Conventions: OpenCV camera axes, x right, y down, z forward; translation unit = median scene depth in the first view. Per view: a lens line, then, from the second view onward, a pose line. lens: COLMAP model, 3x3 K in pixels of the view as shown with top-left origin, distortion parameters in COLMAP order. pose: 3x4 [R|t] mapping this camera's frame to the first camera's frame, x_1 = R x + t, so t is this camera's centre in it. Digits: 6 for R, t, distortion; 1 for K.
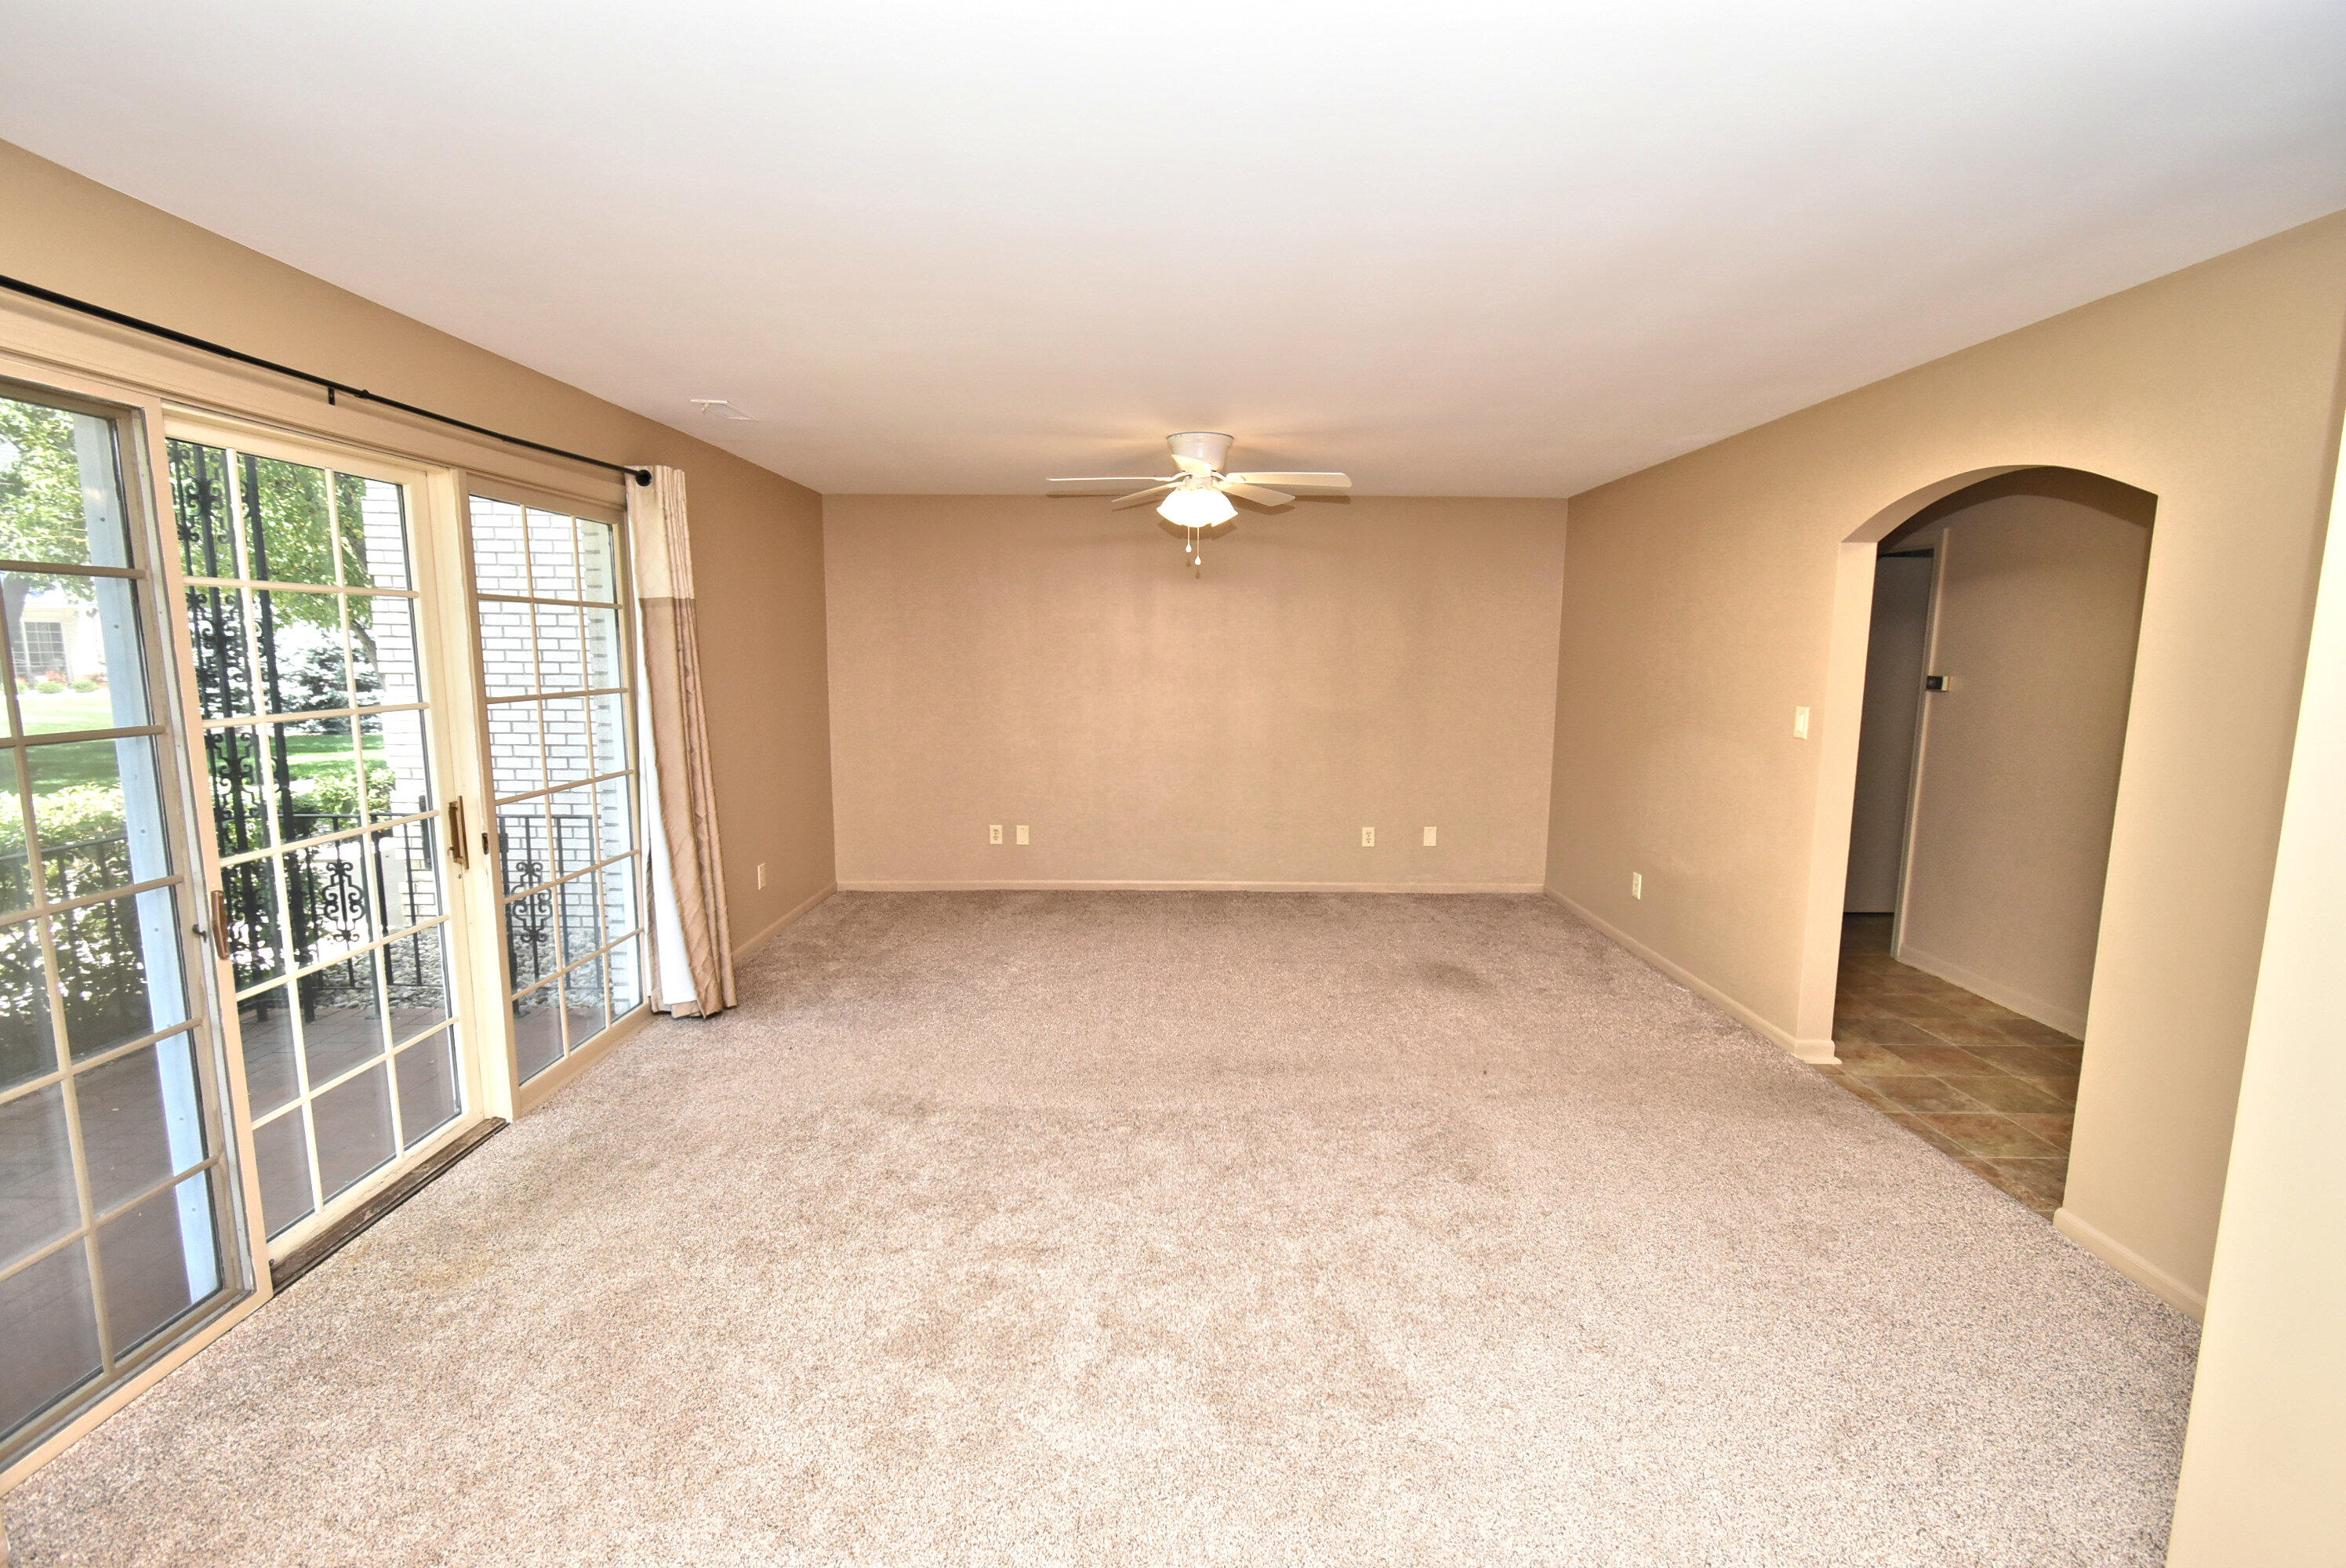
lens RADIAL K [[1035.8, 0, 1173.0], [0, 1035.8, 784.0], [0, 0, 1]] dist [-0.001521, -0.000801]
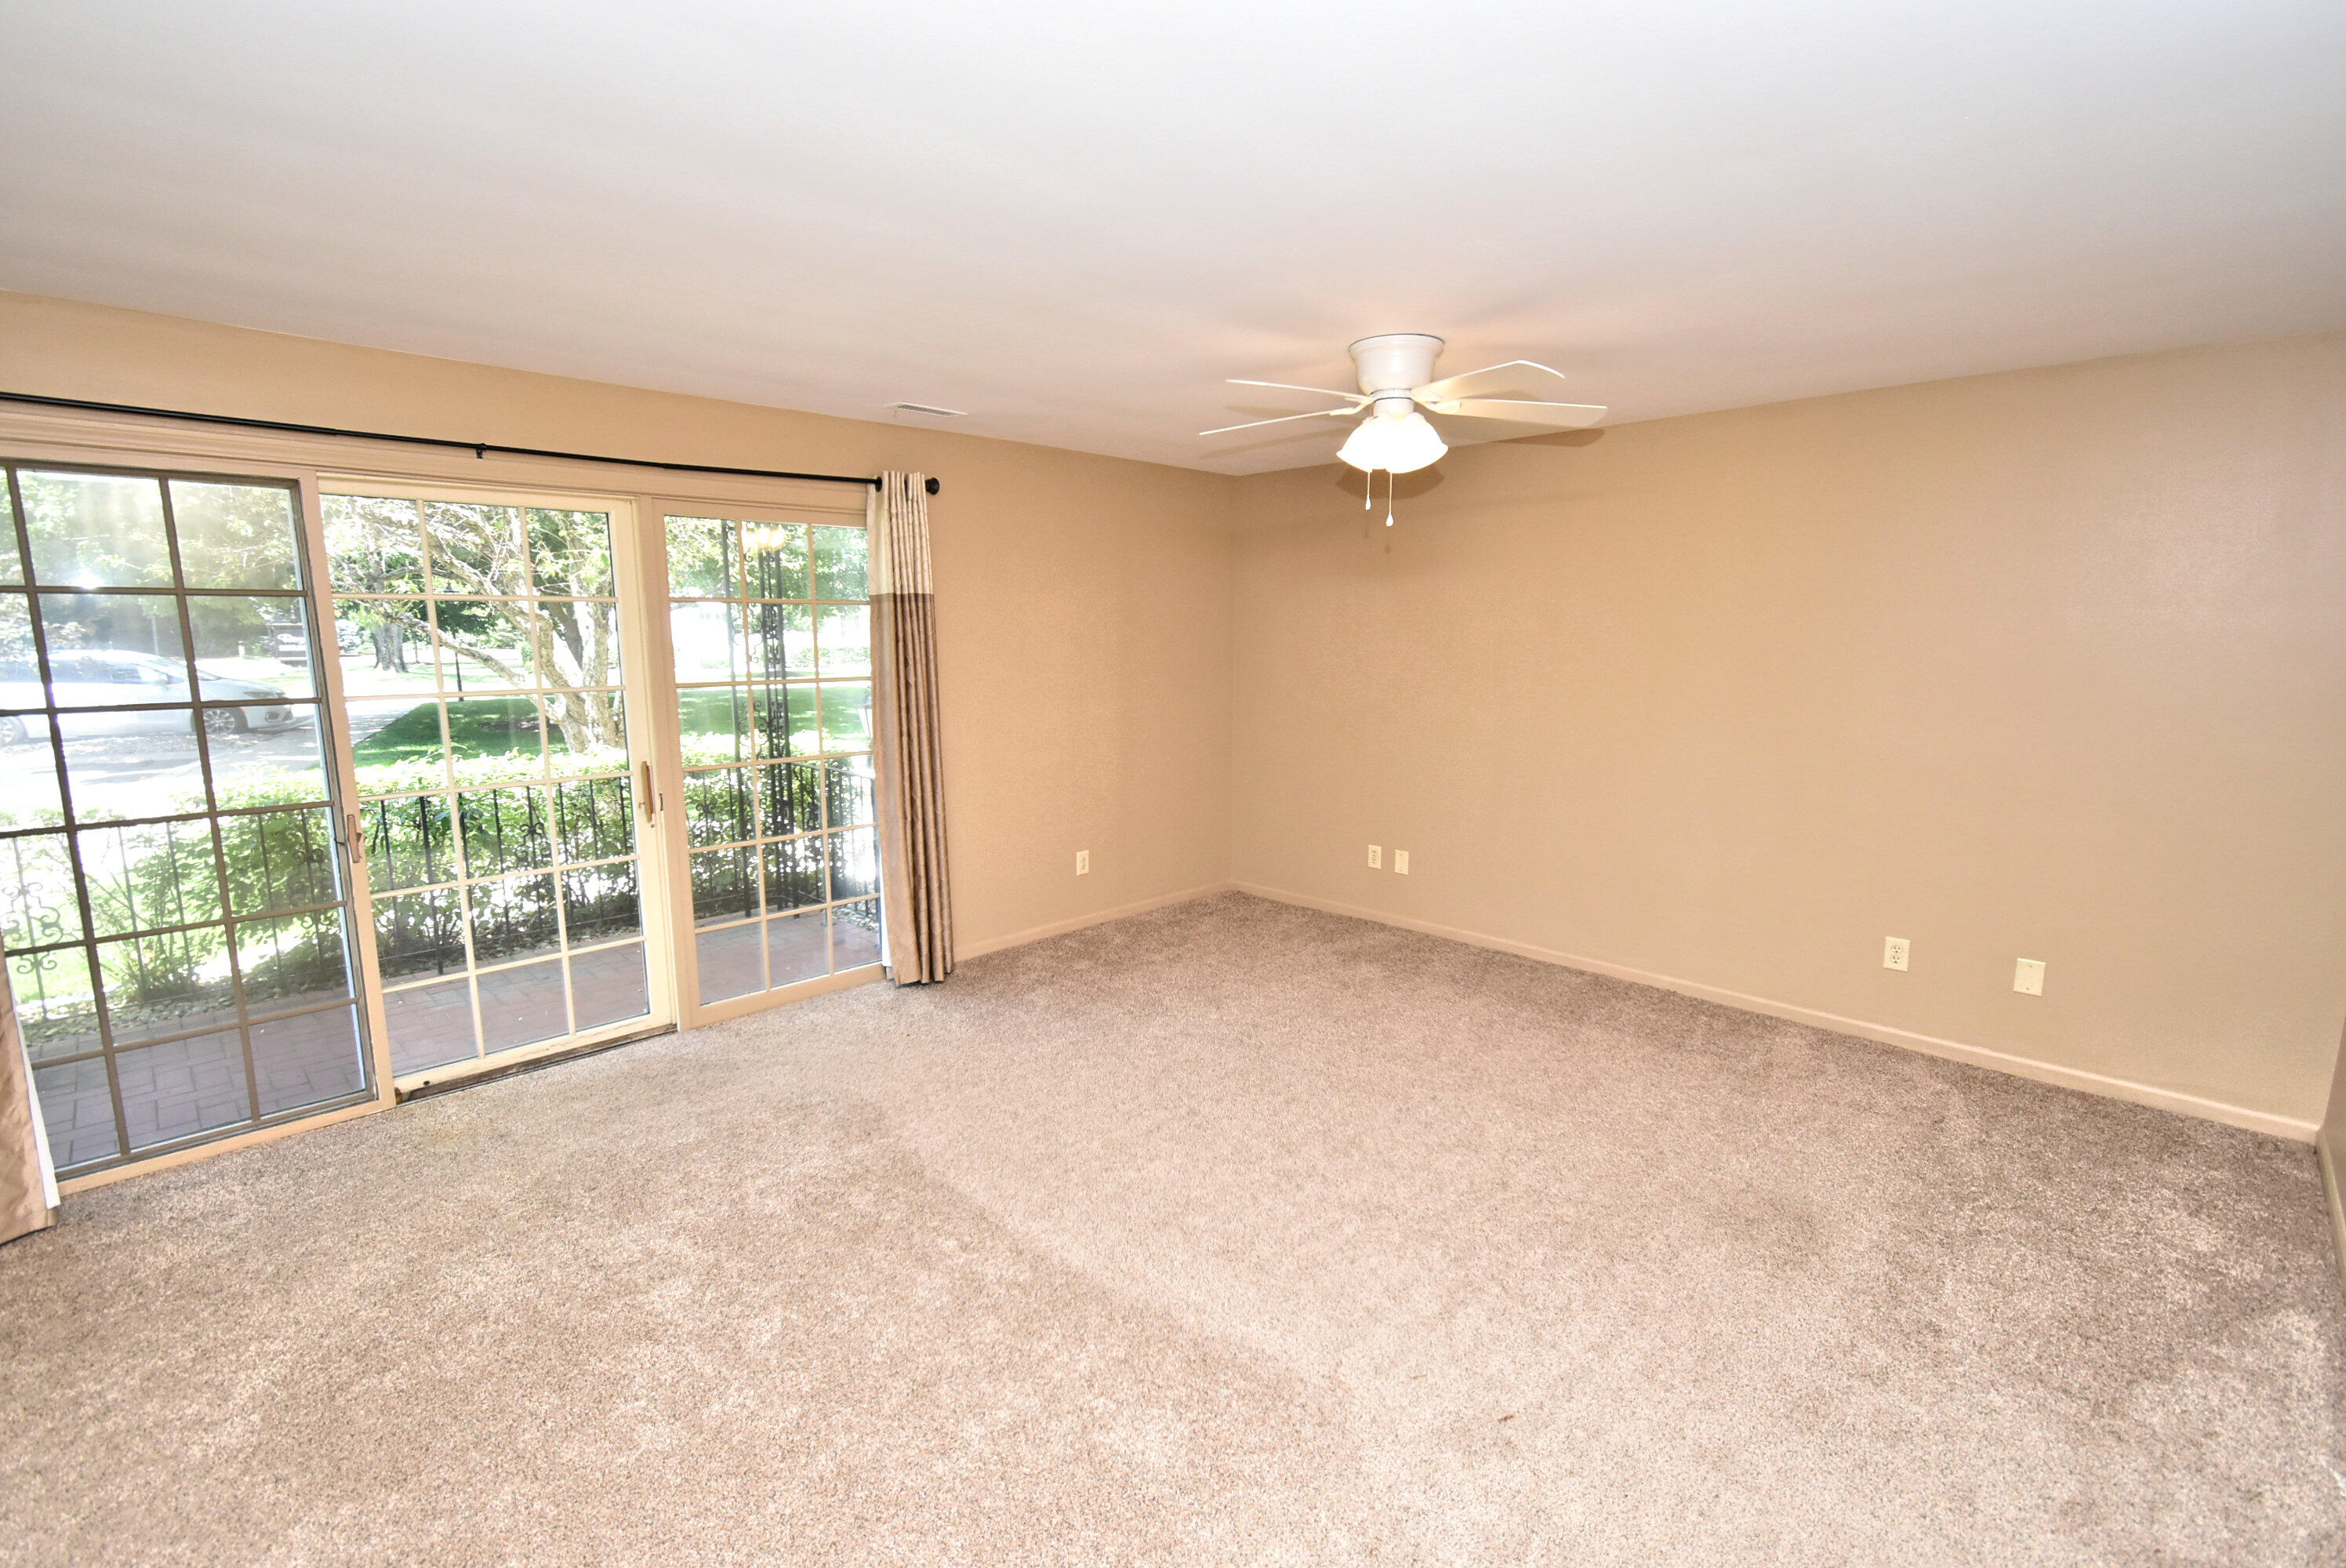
lens RADIAL K [[1035.8, 0, 1173.0], [0, 1035.8, 784.0], [0, 0, 1]] dist [-0.001521, -0.000801]
pose [[0.704409, 0.101222, -0.702539, 0.440095], [-0.090503, 0.994509, 0.052545, -0.058636], [0.704000, 0.026568, 0.709702, 0.395964]]
